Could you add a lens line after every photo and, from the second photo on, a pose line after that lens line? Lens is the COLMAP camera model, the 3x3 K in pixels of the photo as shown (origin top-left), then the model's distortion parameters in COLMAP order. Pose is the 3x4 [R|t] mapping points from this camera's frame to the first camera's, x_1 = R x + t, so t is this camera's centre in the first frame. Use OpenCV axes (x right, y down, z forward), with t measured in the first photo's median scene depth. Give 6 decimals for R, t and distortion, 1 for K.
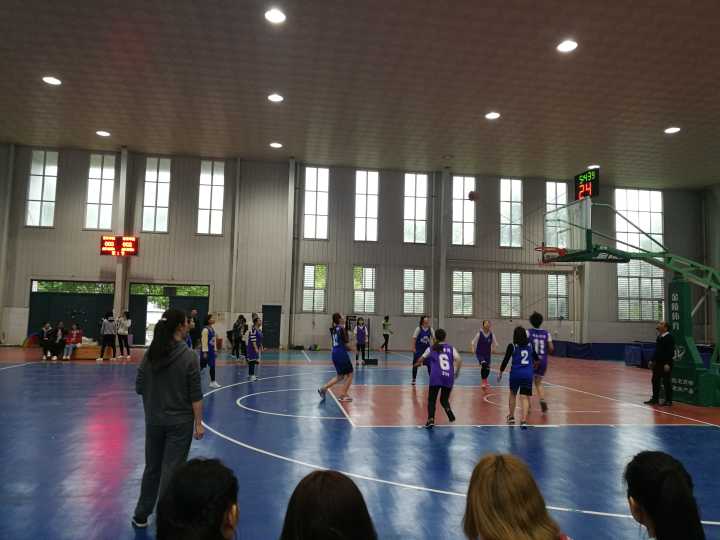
lens RADIAL K [[558.2, 0, 365.4], [0, 558.2, 270.3], [0, 0, 1]] dist [0.006668, -0.000952]
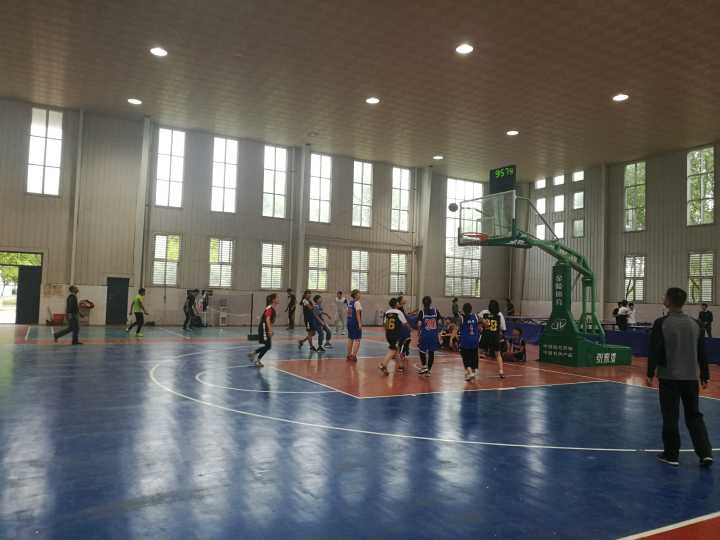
lens RADIAL K [[558.4, 0, 359.8], [0, 558.4, 268.1], [0, 0, 1]] dist [0.002842, 0.001859]
pose [[0.935927, 0.023266, 0.351423, -0.119989], [-0.038005, 0.998661, 0.035100, 0.000314], [-0.350136, -0.046206, 0.935558, 0.012074]]
